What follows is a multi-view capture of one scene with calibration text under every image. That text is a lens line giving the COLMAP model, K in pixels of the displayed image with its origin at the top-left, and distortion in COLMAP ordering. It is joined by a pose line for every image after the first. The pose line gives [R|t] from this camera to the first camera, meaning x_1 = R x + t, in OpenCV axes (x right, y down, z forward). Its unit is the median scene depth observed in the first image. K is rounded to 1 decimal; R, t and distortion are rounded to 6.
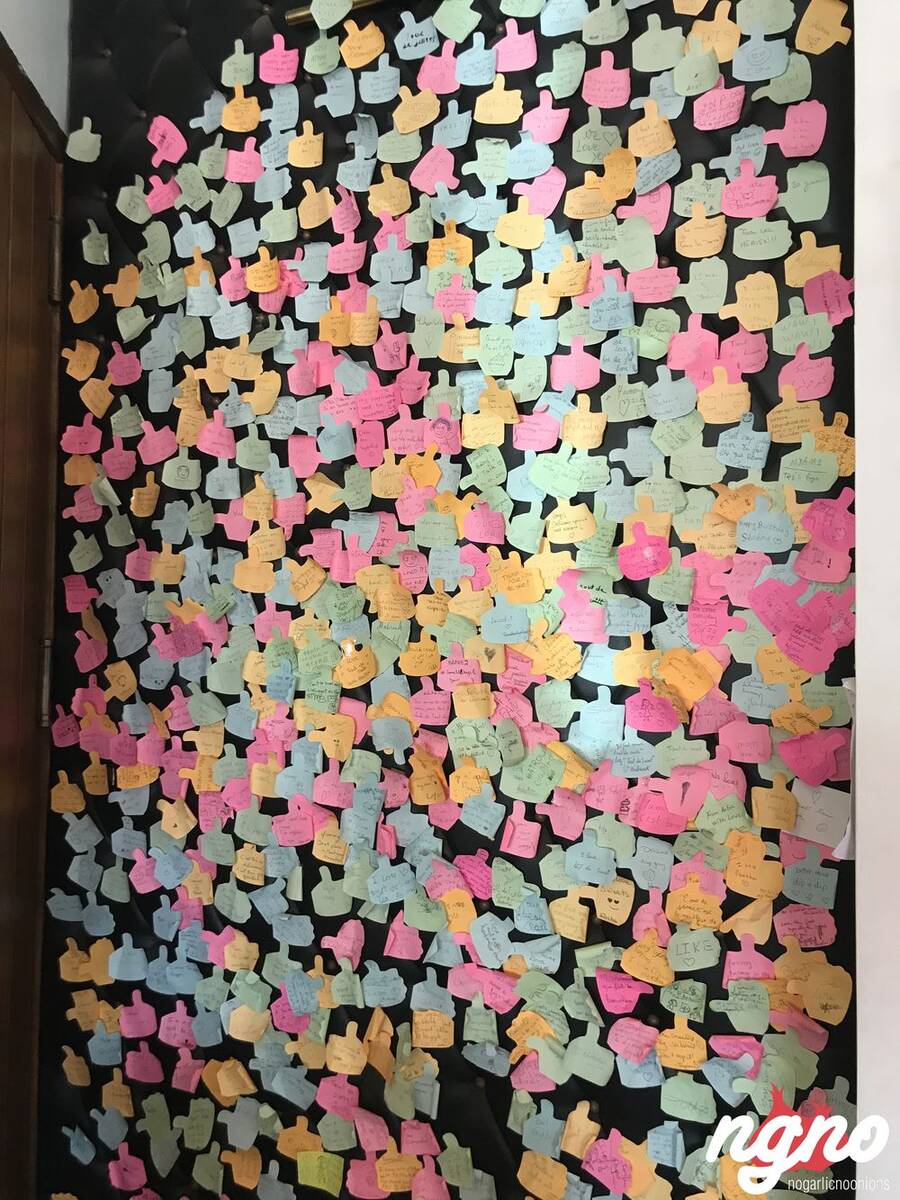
lens RADIAL K [[1016.9, 0, 450.0], [0, 1016.9, 600.0], [0, 0, 1]] dist [0.089197, -0.248881]
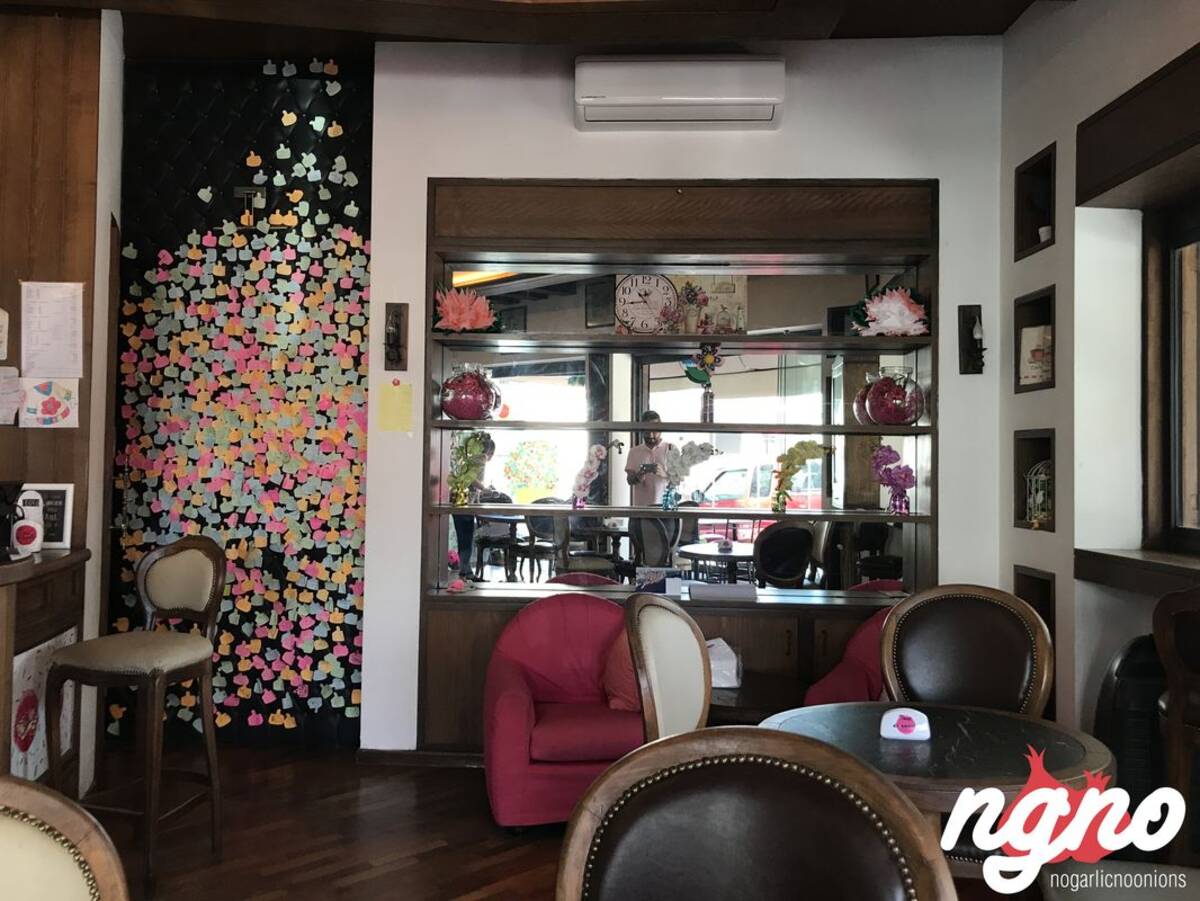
lens RADIAL K [[1016.9, 0, 600.0], [0, 1016.9, 450.5], [0, 0, 1]] dist [0.089197, -0.248881]
pose [[0.939347, 0.011768, 0.342766, -0.123573], [-0.012918, 0.999916, 0.001070, 0.096822], [-0.342725, -0.005433, 0.939420, -2.506289]]
